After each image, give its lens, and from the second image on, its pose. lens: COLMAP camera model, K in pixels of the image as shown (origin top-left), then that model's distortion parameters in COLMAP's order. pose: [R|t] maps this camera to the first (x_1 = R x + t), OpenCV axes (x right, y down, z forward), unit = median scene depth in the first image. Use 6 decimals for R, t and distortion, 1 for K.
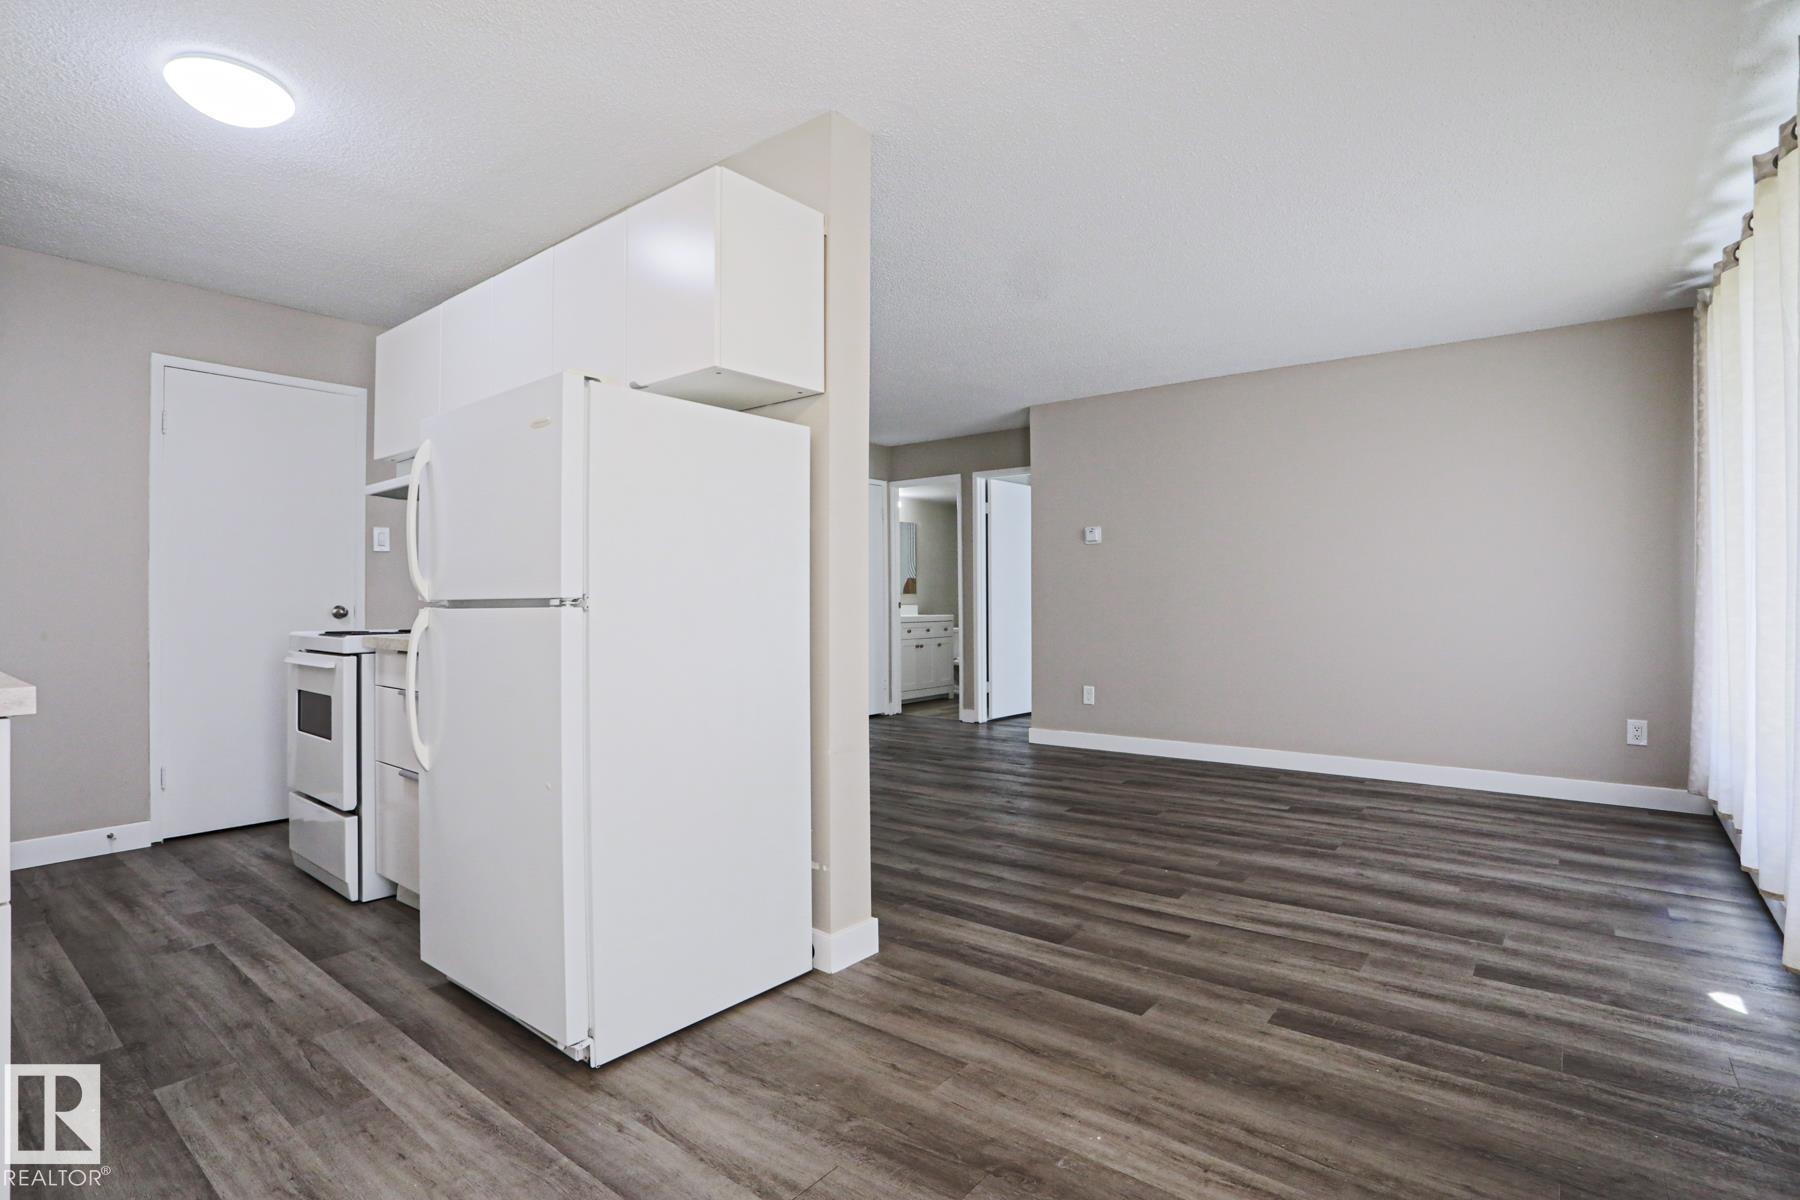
lens RADIAL K [[869.3, 0, 891.0], [0, 869.3, 586.8], [0, 0, 1]] dist [-0.053156, 0.023530]
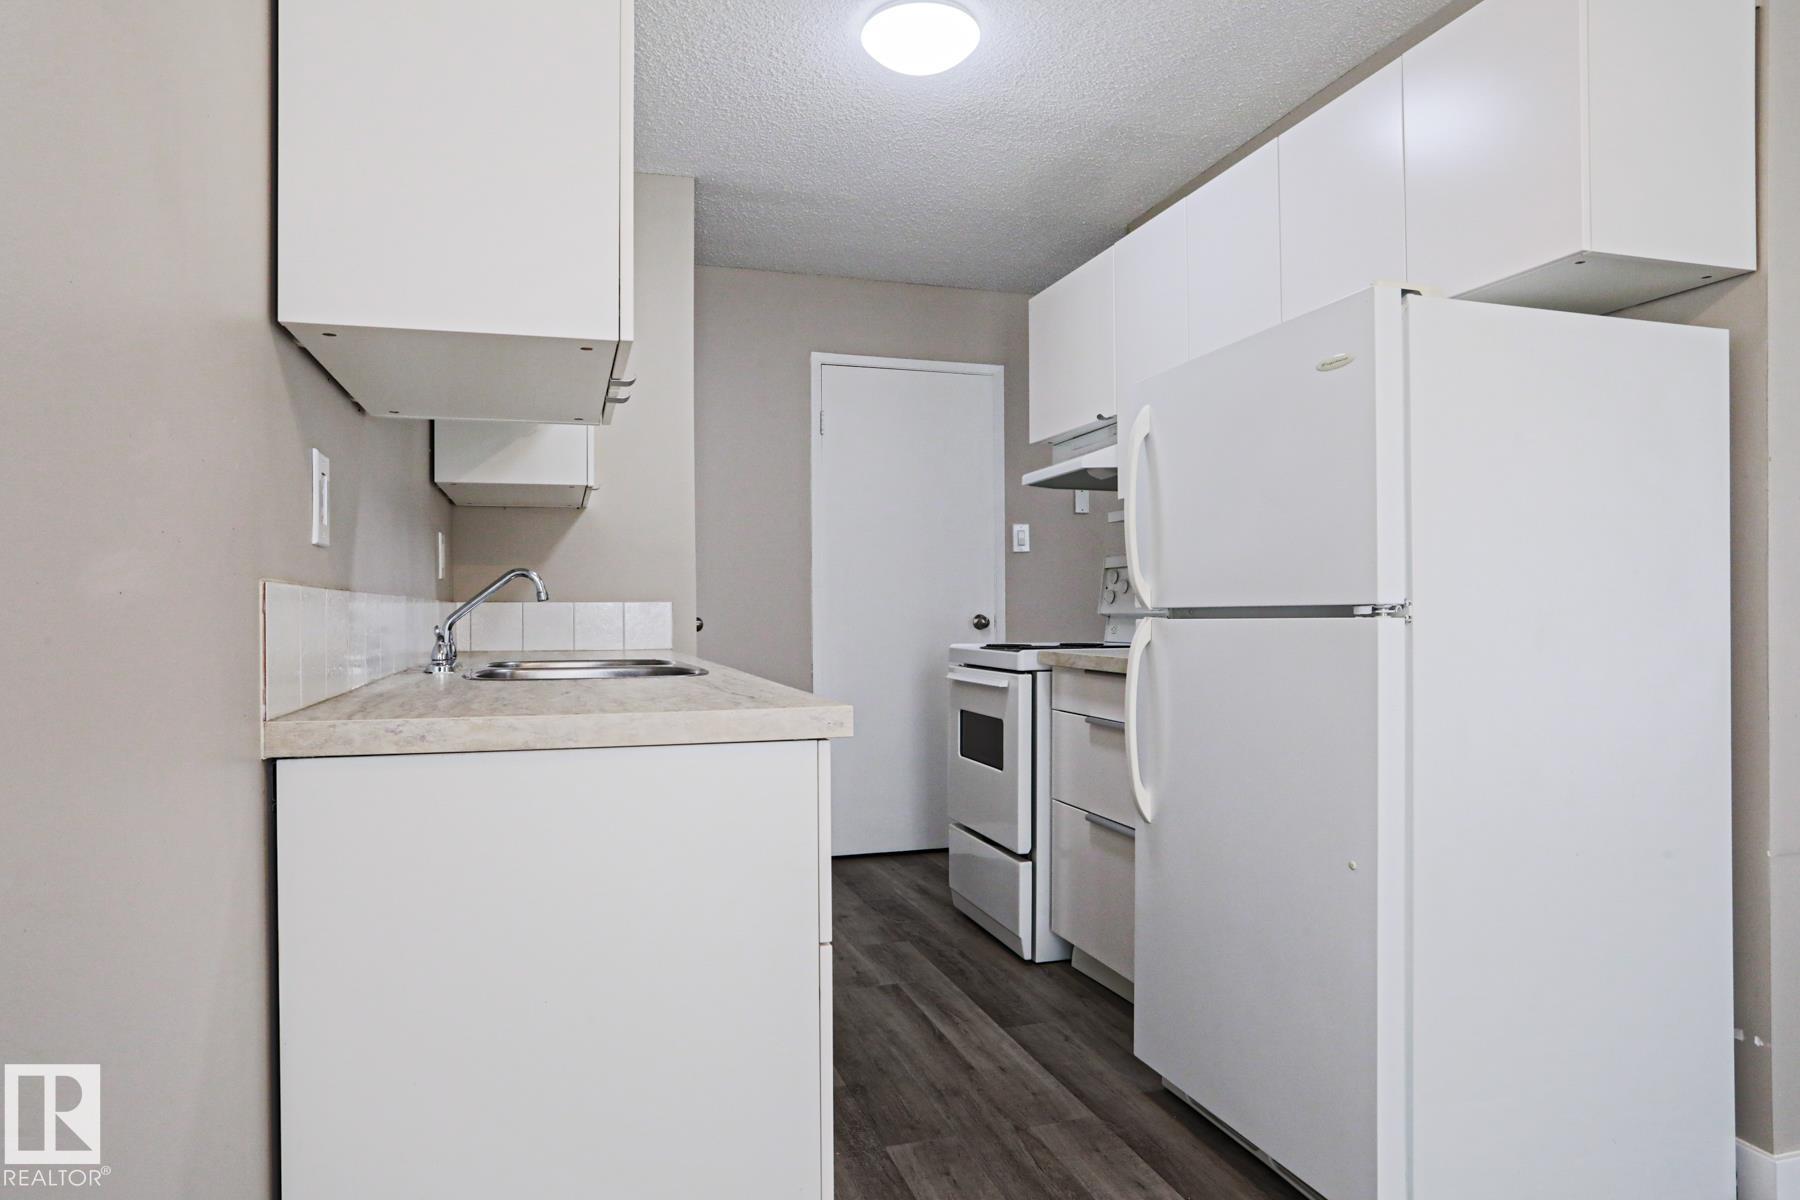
lens RADIAL K [[1075.7, 0, 910.5], [0, 1075.7, 604.0], [0, 0, 1]] dist [-0.025348, 0.014455]
pose [[0.842696, -0.002713, -0.538383, -0.185032], [0.009045, 0.999918, 0.009119, 0.000597], [0.538314, -0.012555, 0.842651, 0.039317]]
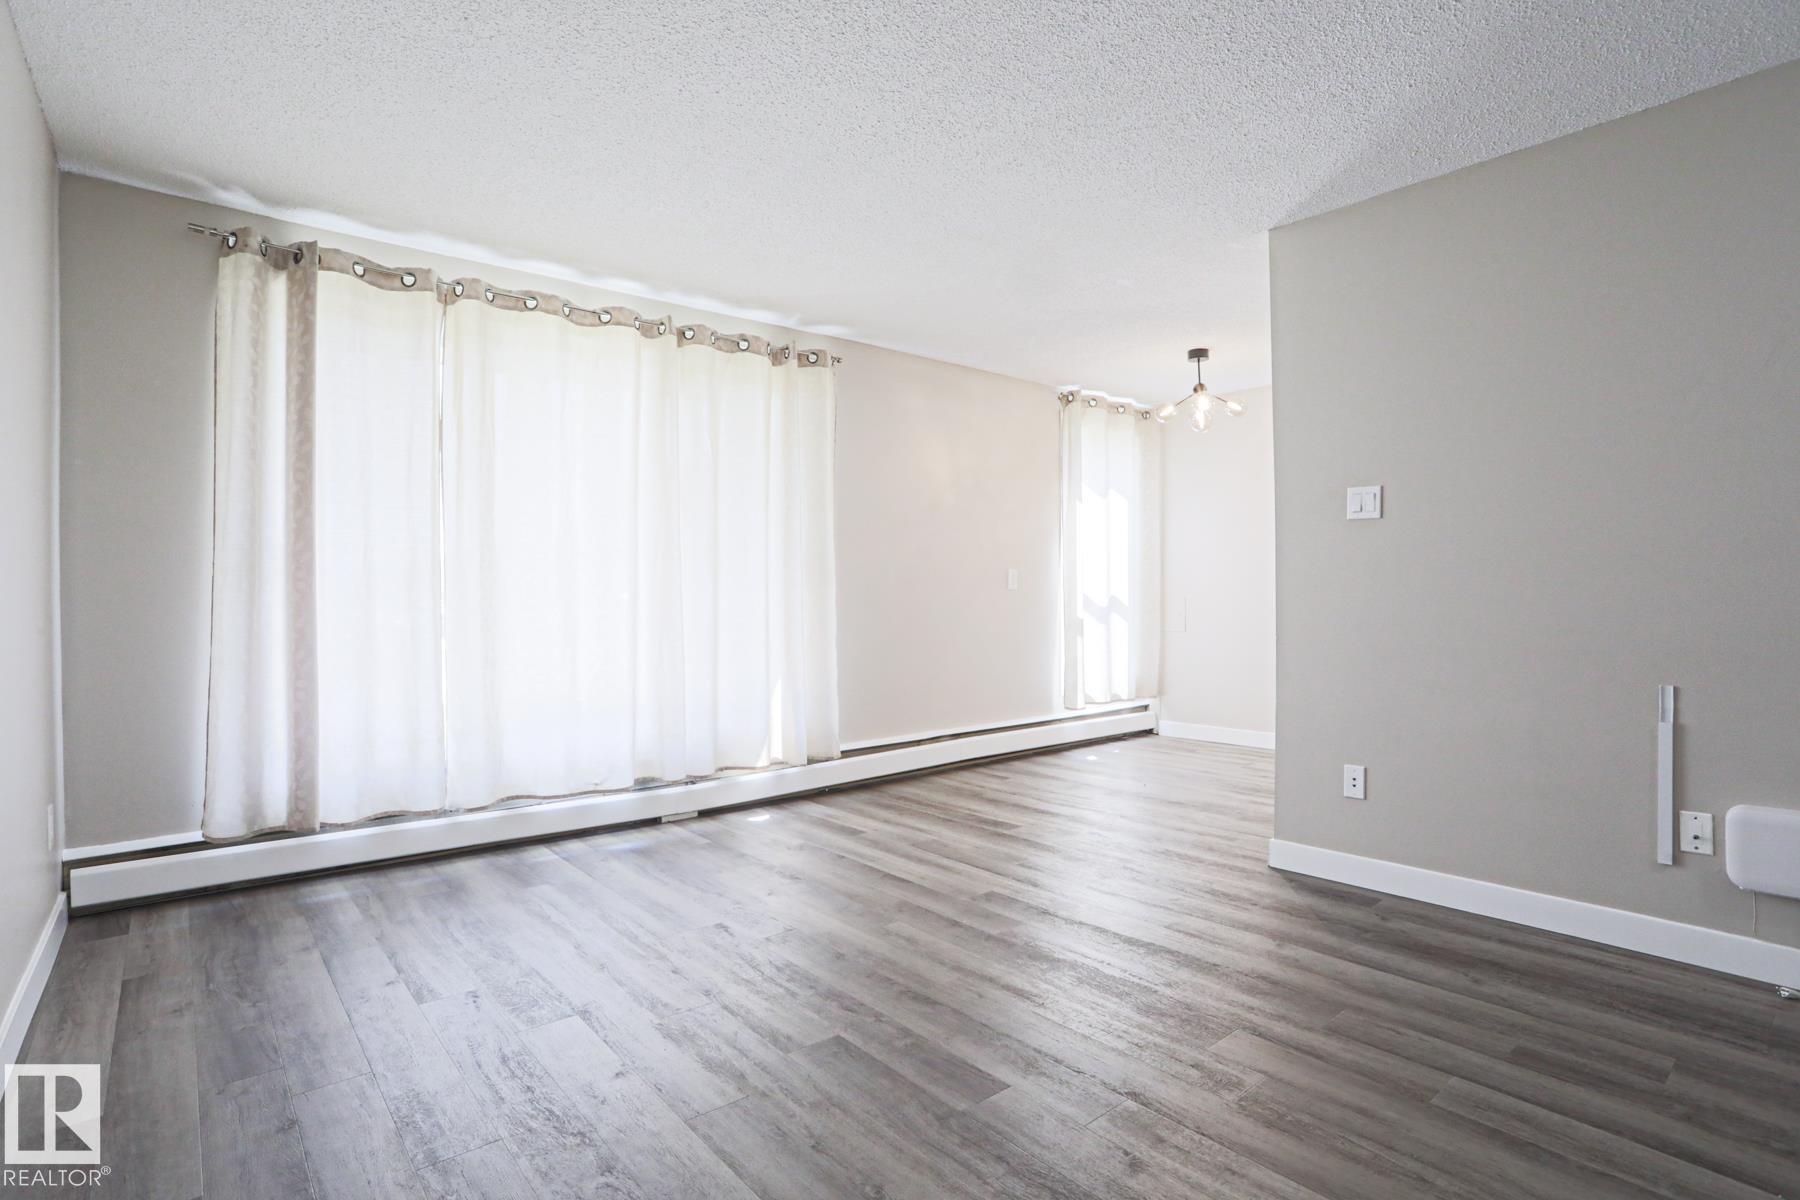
lens RADIAL K [[869.3, 0, 912.2], [0, 869.3, 604.4], [0, 0, 1]] dist [-0.053156, 0.023530]
pose [[-0.984220, 0.009627, 0.176687, 0.252149], [0.008174, 0.999927, -0.008949, 0.031647], [-0.176760, -0.007364, -0.984226, 2.132576]]
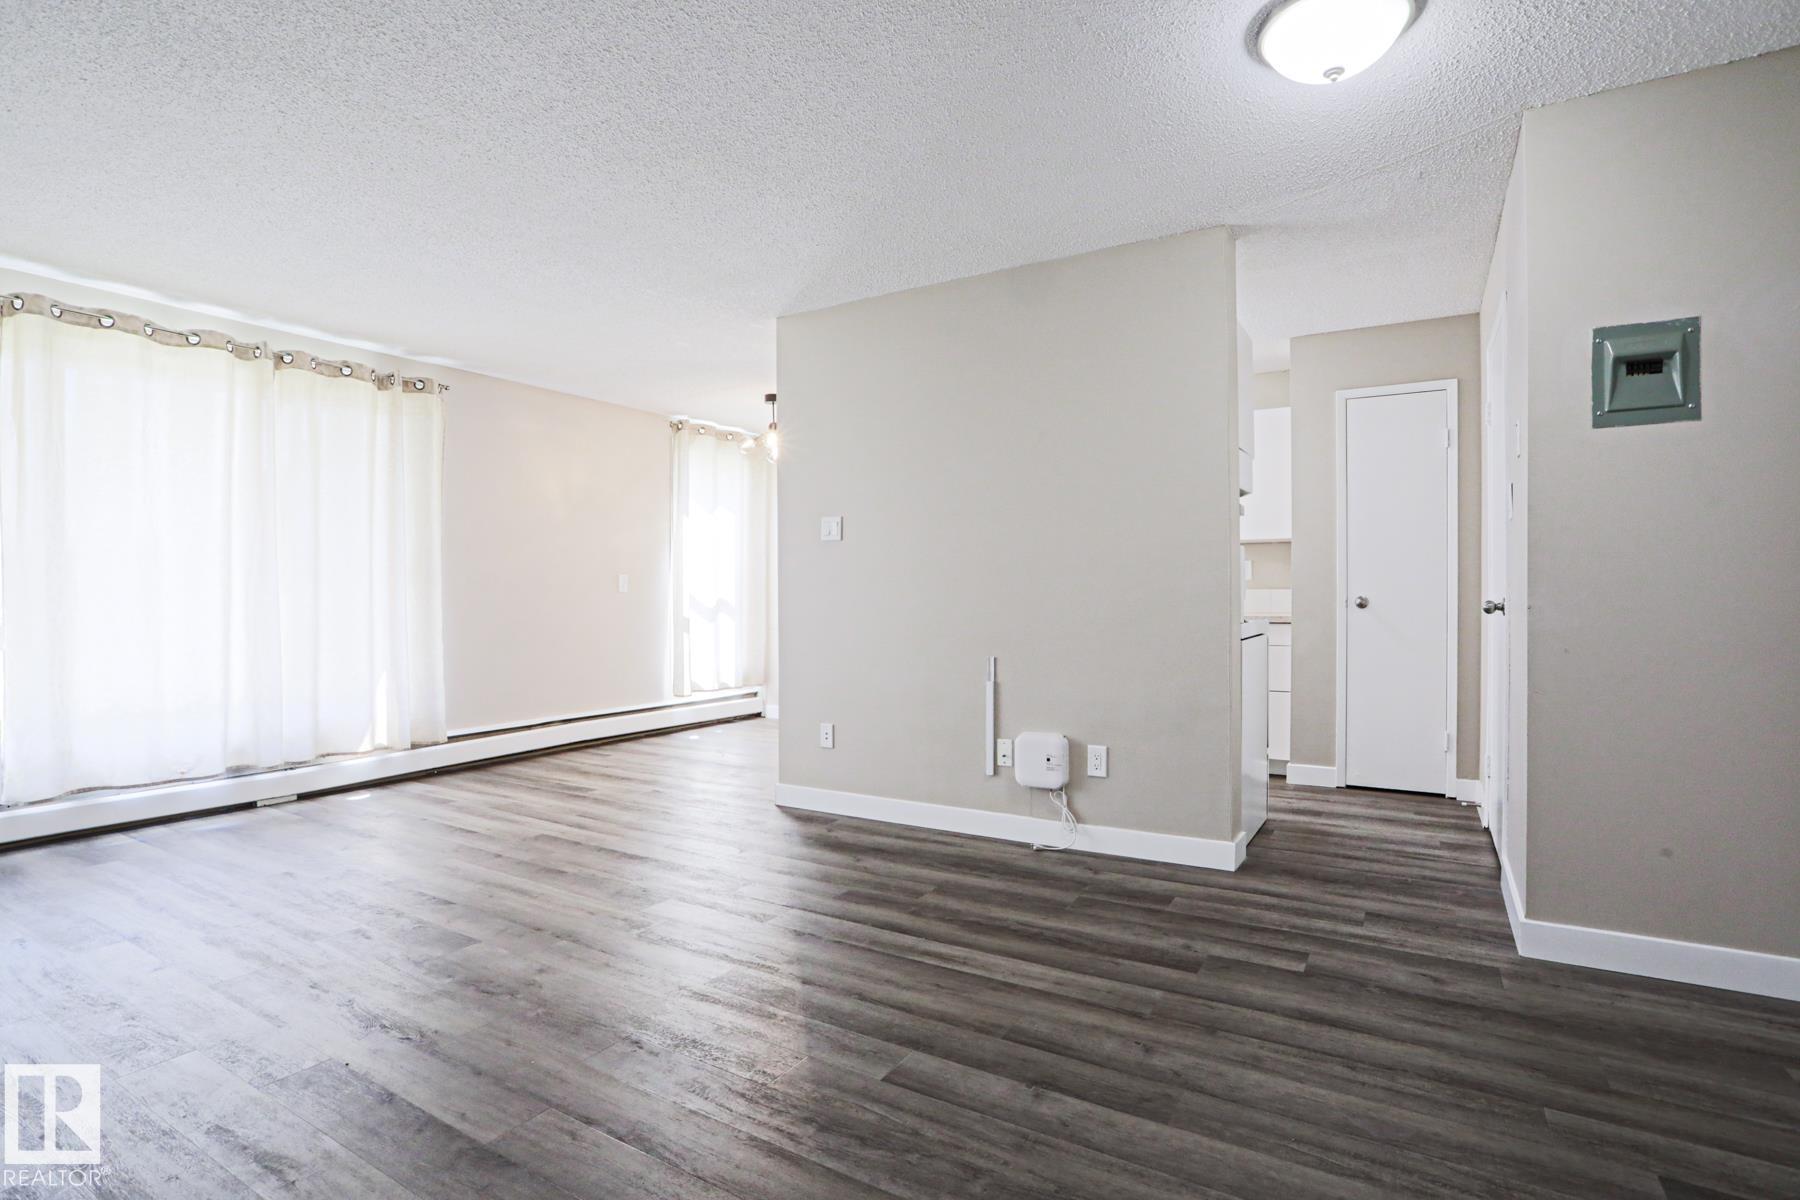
lens RADIAL K [[869.3, 0, 899.4], [0, 869.3, 602.7], [0, 0, 1]] dist [-0.053156, 0.023530]
pose [[-0.992259, 0.011833, -0.123619, -0.043970], [0.013151, 0.999865, -0.009848, 0.040263], [0.123485, -0.011397, -0.992281, 2.456004]]
